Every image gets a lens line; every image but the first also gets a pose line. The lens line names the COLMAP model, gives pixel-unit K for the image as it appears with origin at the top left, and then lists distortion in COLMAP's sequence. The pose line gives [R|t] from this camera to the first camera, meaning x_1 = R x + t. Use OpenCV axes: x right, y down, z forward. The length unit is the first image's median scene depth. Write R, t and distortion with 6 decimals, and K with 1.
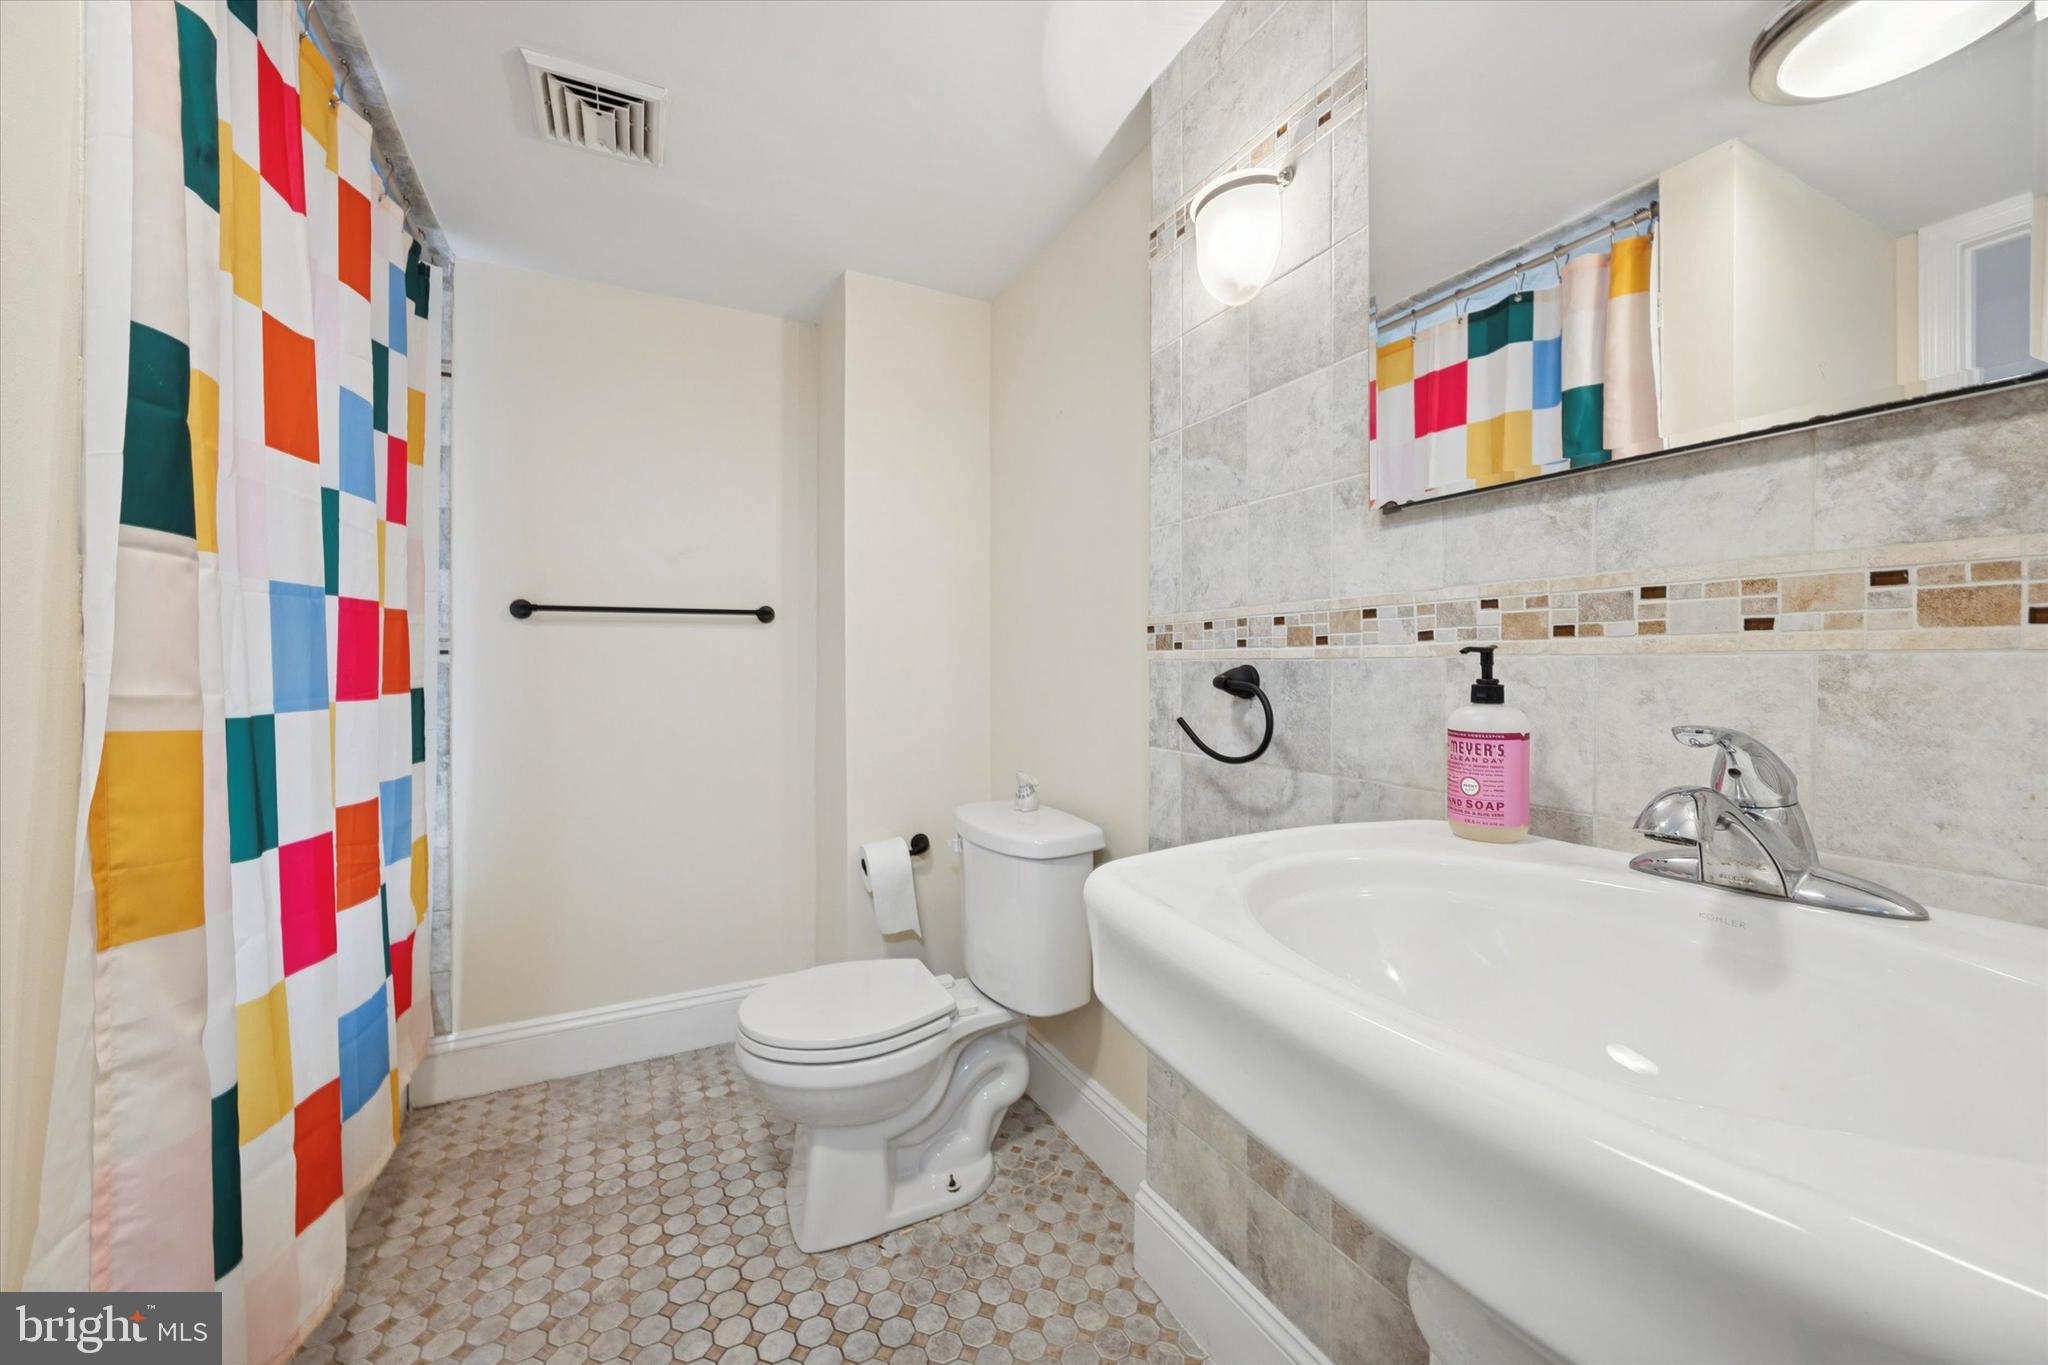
lens RADIAL K [[785.1, 0, 1025.3], [0, 785.1, 675.2], [0, 0, 1]] dist [-0.009983, 0.000794]
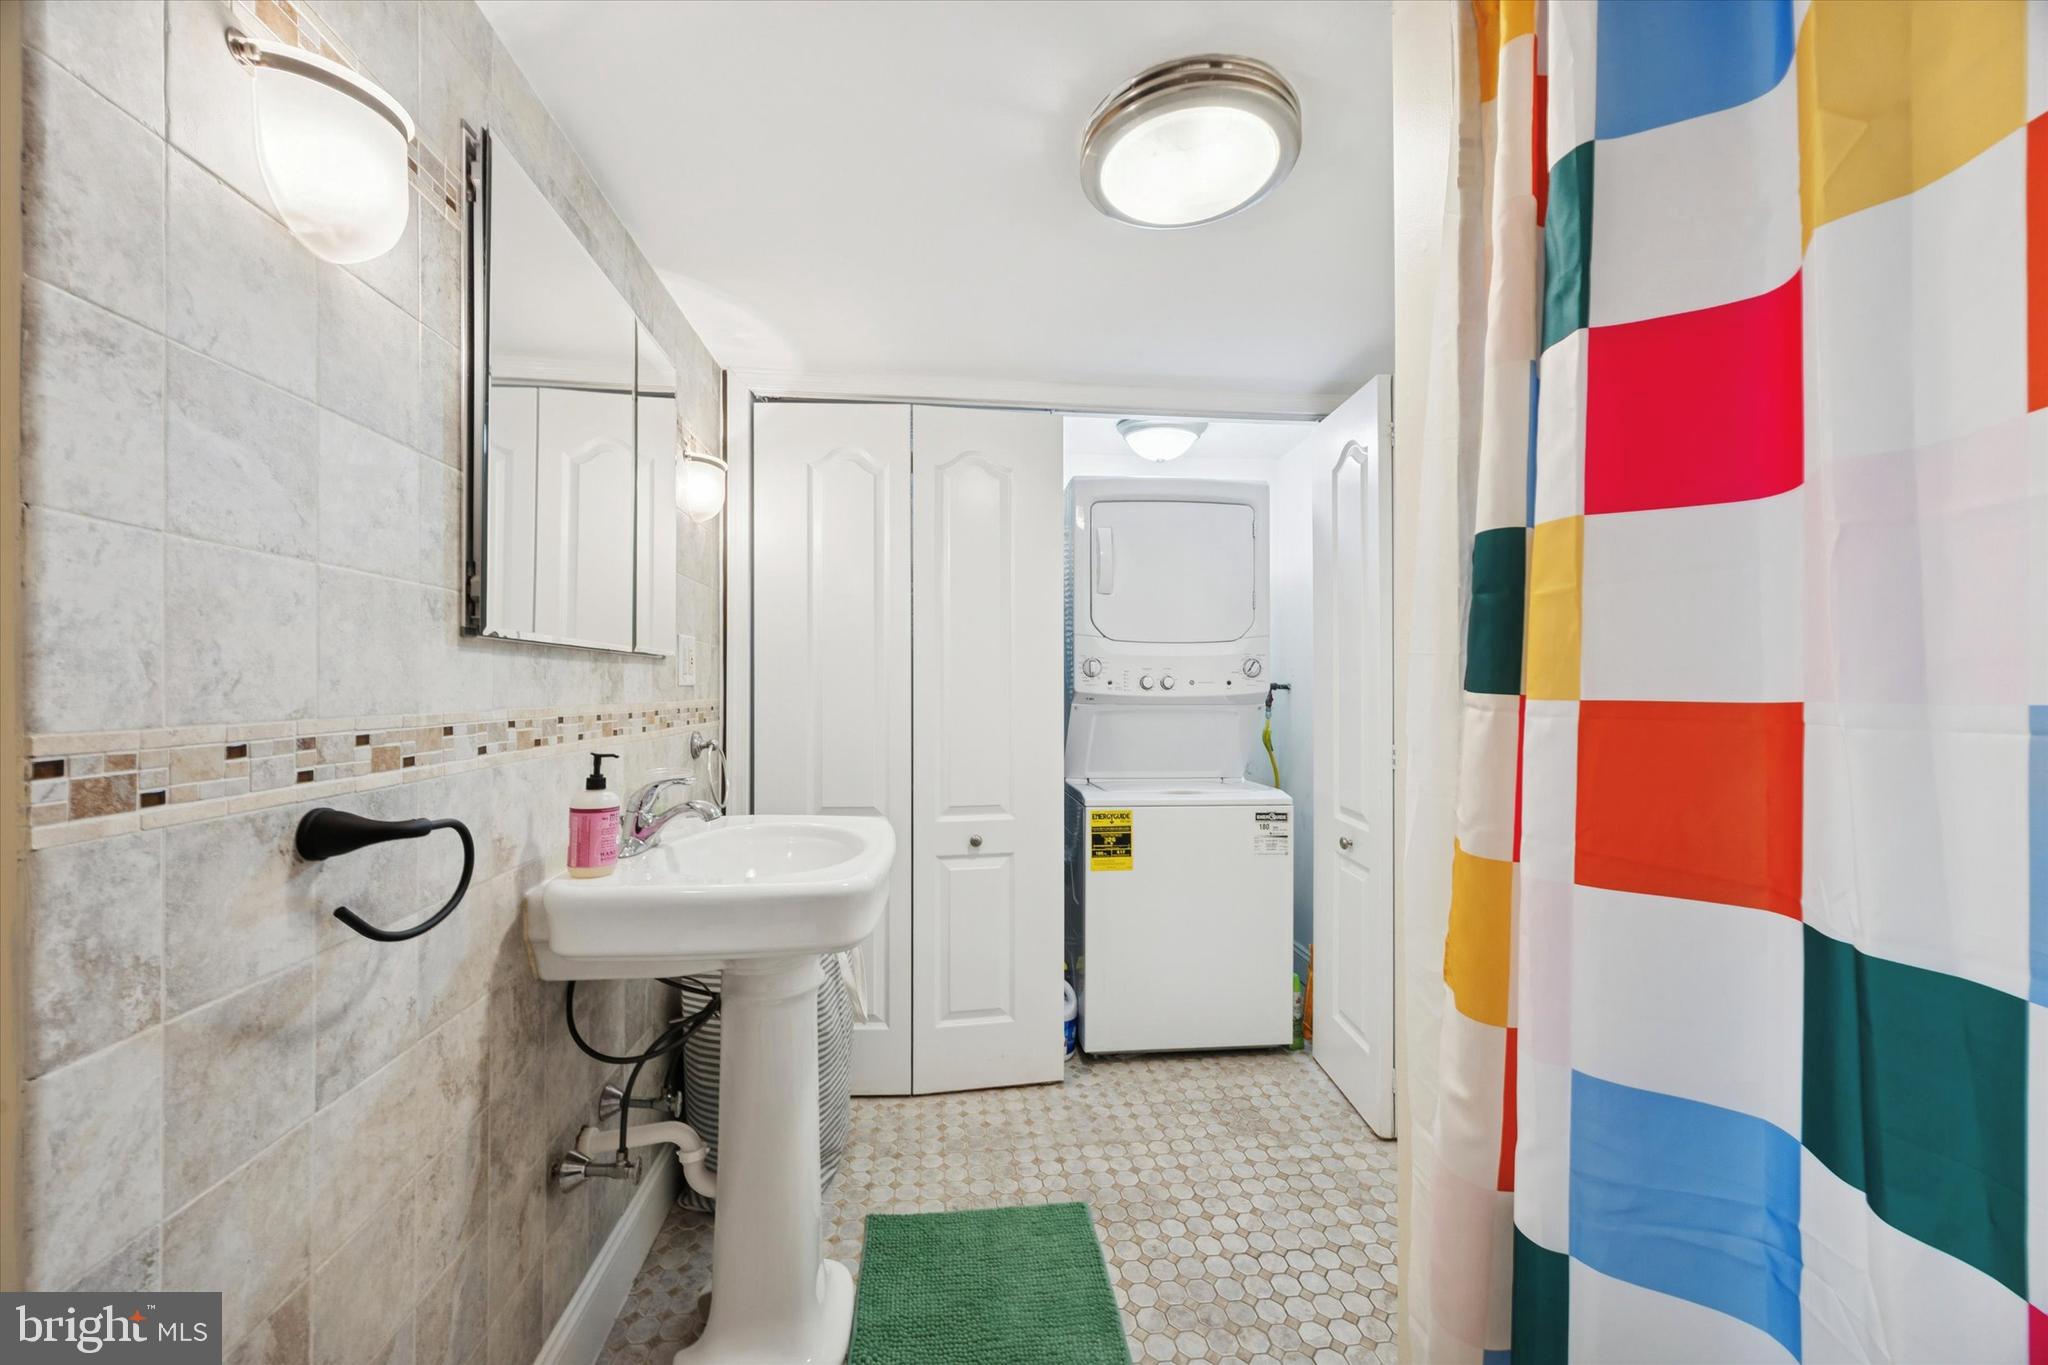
lens RADIAL K [[785.1, 0, 1024.9], [0, 785.1, 682.2], [0, 0, 1]] dist [-0.009983, 0.000794]
pose [[-0.937915, -0.000103, 0.346866, -0.493111], [0.001521, 0.999989, 0.004410, -0.119042], [-0.346862, 0.004664, -0.937904, 1.385554]]
